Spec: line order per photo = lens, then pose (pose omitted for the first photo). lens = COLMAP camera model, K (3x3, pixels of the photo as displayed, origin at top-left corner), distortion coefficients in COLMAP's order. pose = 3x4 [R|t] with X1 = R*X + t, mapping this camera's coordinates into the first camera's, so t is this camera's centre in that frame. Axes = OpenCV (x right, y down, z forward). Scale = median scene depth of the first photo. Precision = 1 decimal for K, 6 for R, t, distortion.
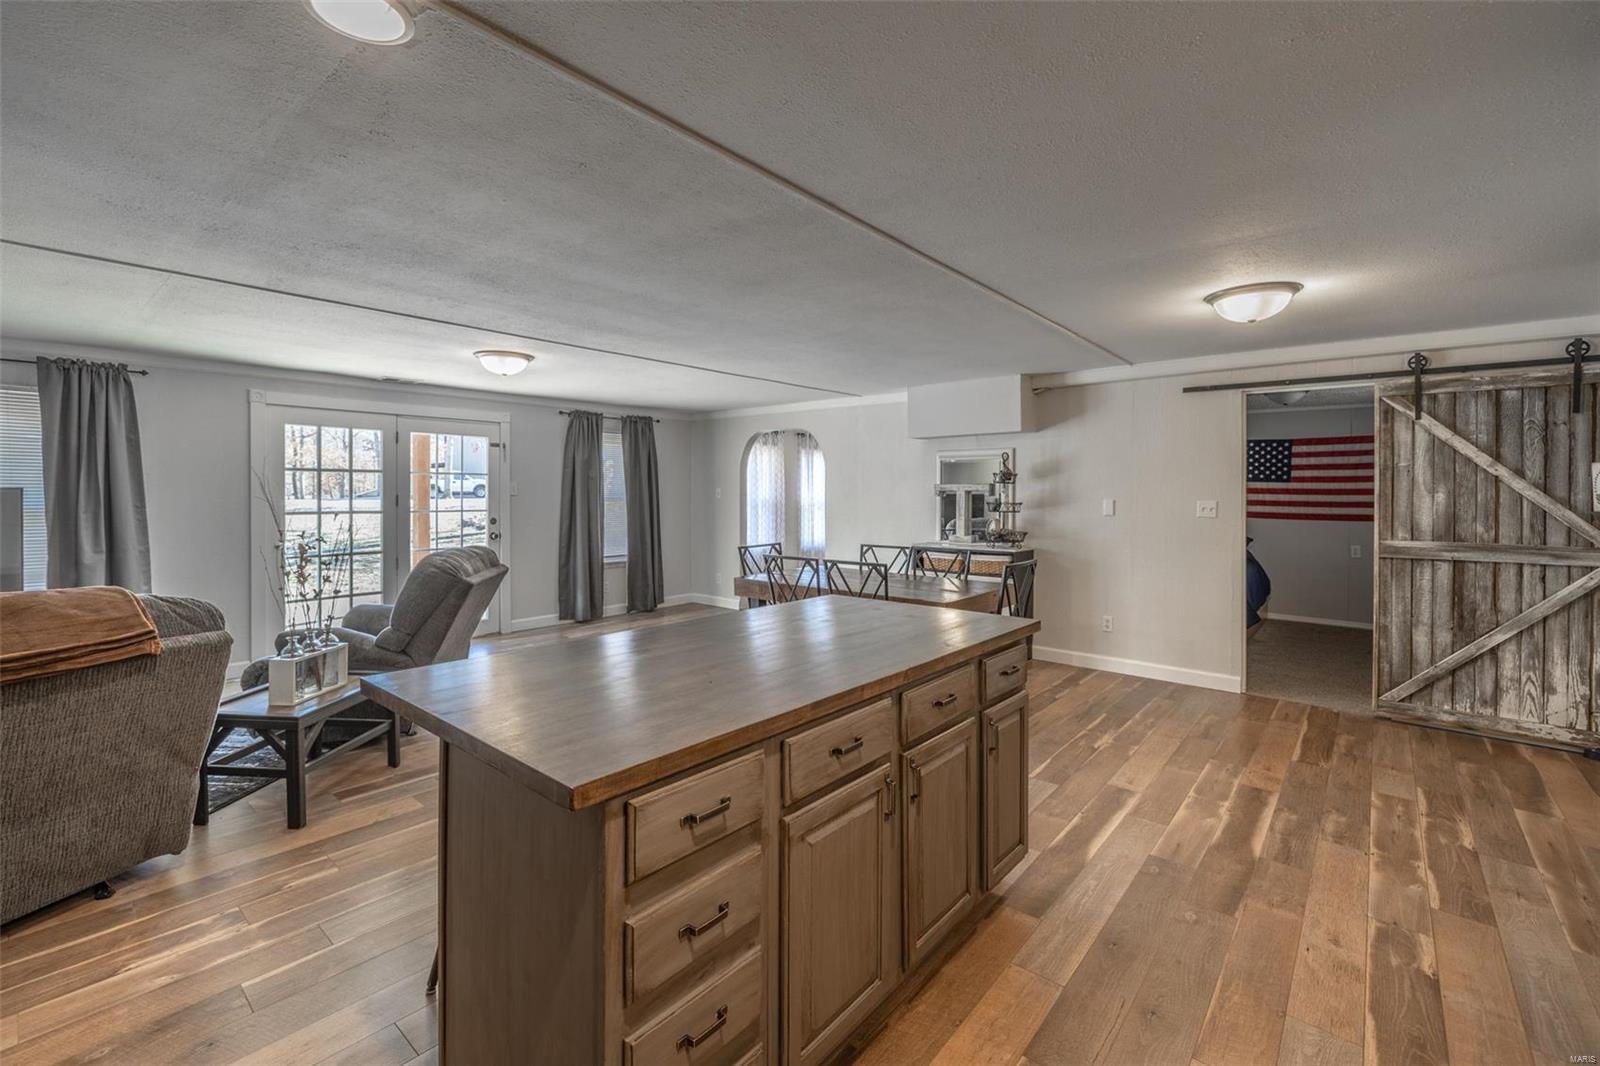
lens RADIAL K [[673.2, 0, 785.9], [0, 673.2, 522.1], [0, 0, 1]] dist [0.000176, 0.000124]
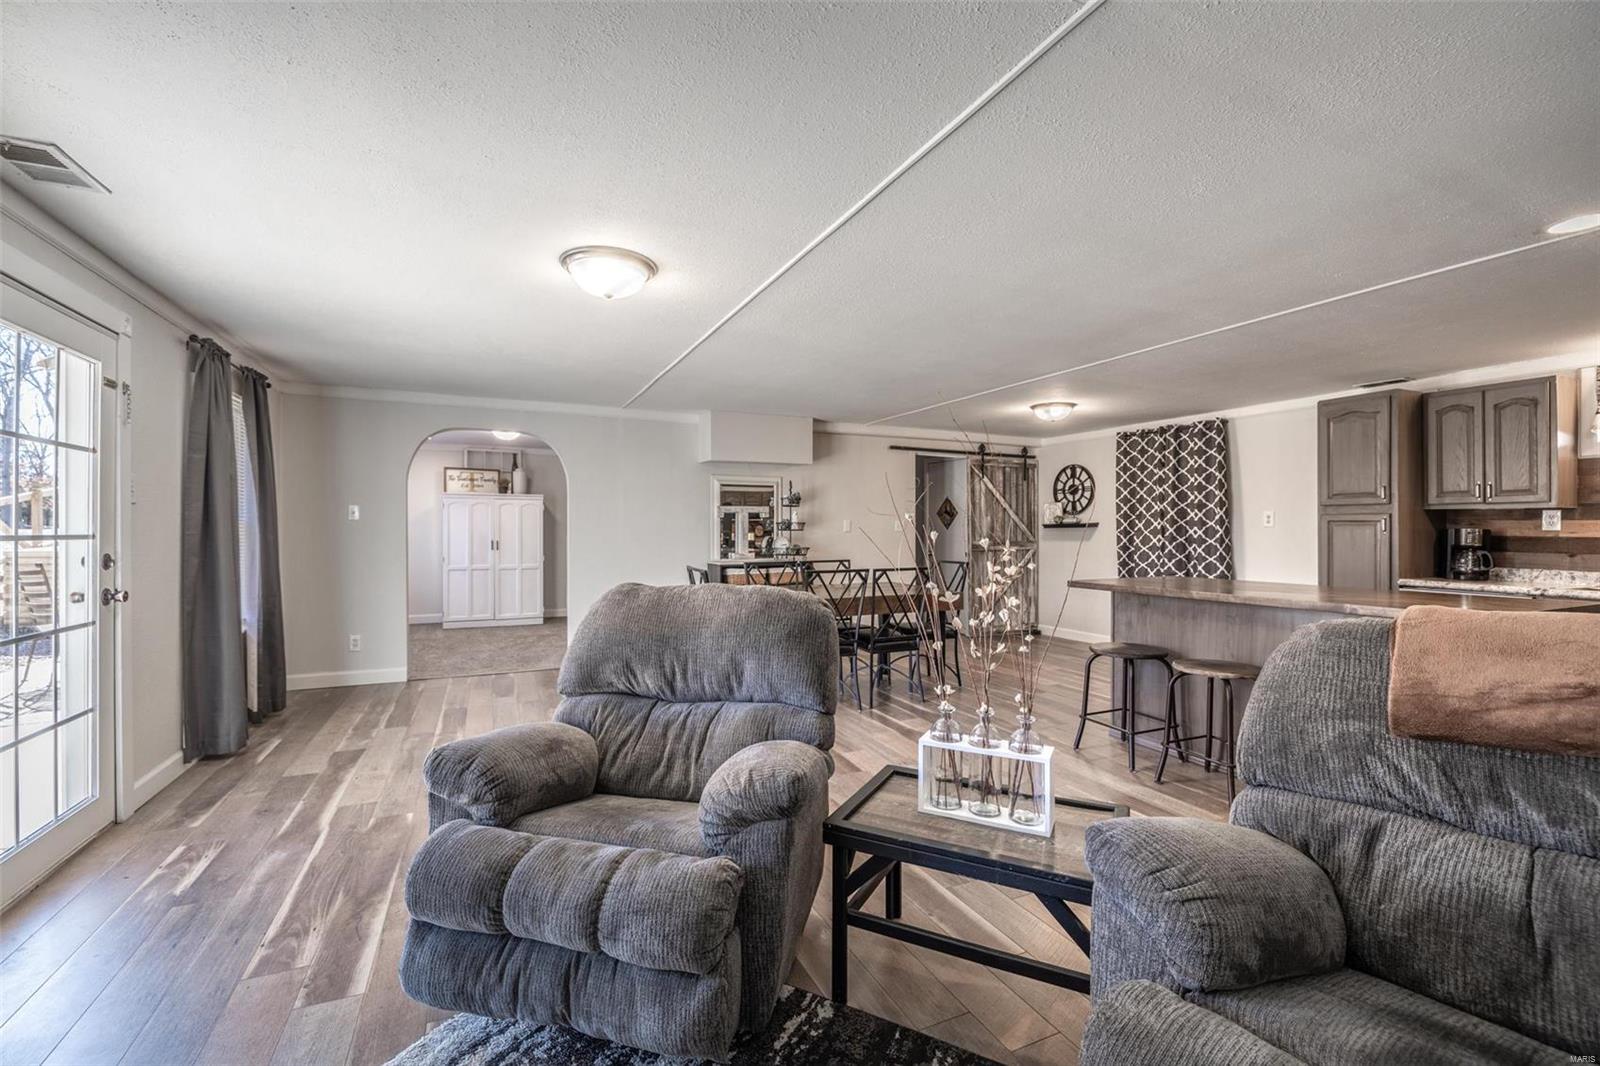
lens RADIAL K [[667.4, 0, 794.2], [0, 667.4, 530.4], [0, 0, 1]] dist [-0.002619, -0.000197]
pose [[0.419820, -0.002871, 0.907603, -1.036314], [0.040022, 0.999081, -0.015352, 0.005018], [-0.906724, 0.042769, 0.419549, 0.703211]]
